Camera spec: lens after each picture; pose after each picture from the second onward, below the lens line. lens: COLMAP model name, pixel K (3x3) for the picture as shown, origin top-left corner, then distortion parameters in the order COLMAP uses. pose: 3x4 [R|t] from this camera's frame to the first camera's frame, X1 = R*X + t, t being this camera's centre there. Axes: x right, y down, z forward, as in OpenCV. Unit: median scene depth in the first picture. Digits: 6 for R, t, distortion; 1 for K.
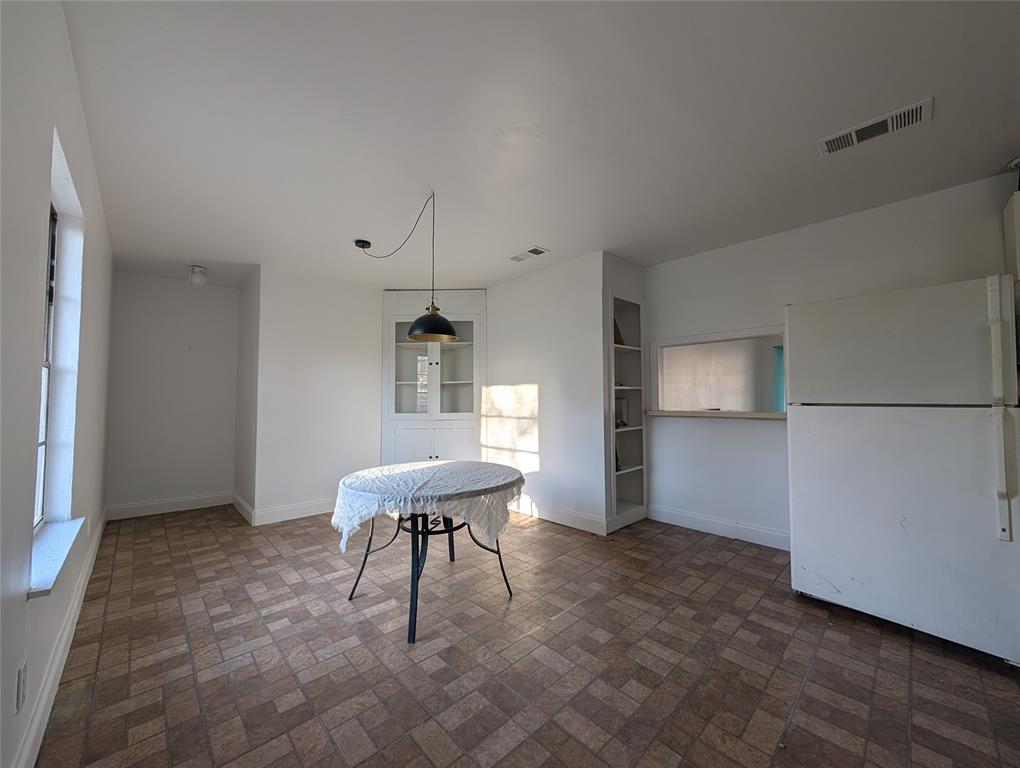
lens RADIAL K [[389.0, 0, 510.0], [0, 389.0, 384.0], [0, 0, 1]] dist [-0.001398, -0.000149]
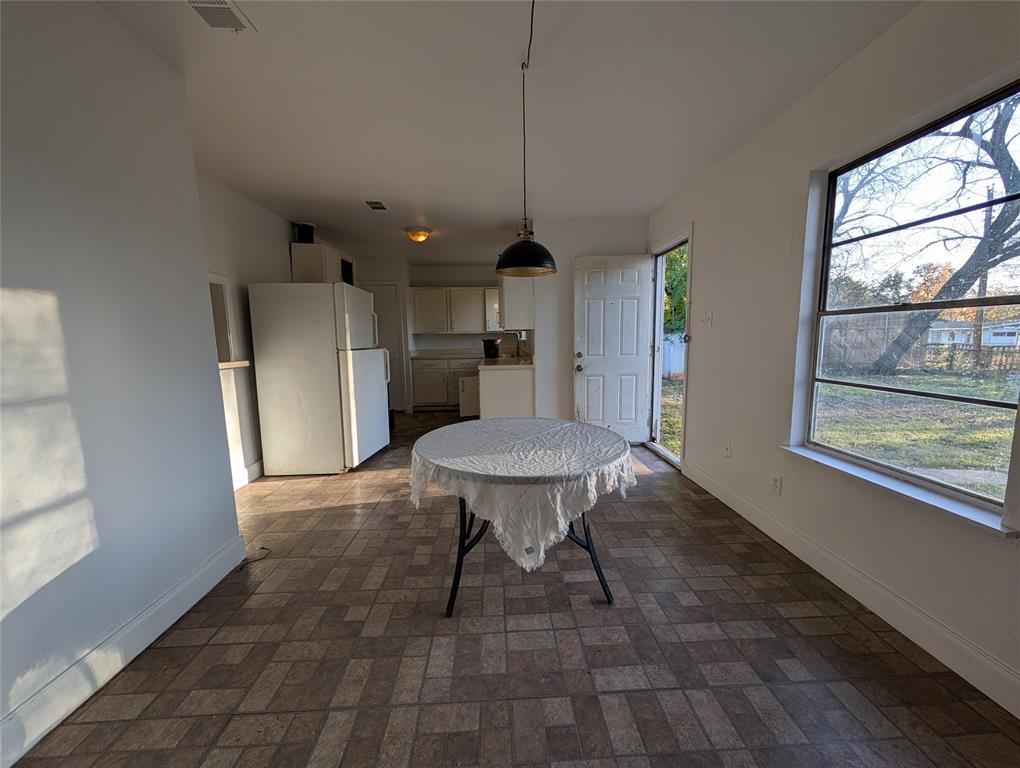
lens RADIAL K [[389.0, 0, 510.0], [0, 389.0, 384.0], [0, 0, 1]] dist [-0.001398, -0.000149]
pose [[-0.754077, -0.065019, 0.653560, -0.711167], [-0.015112, 0.996542, 0.081705, 0.044056], [-0.656612, 0.051735, -0.752452, 1.631334]]
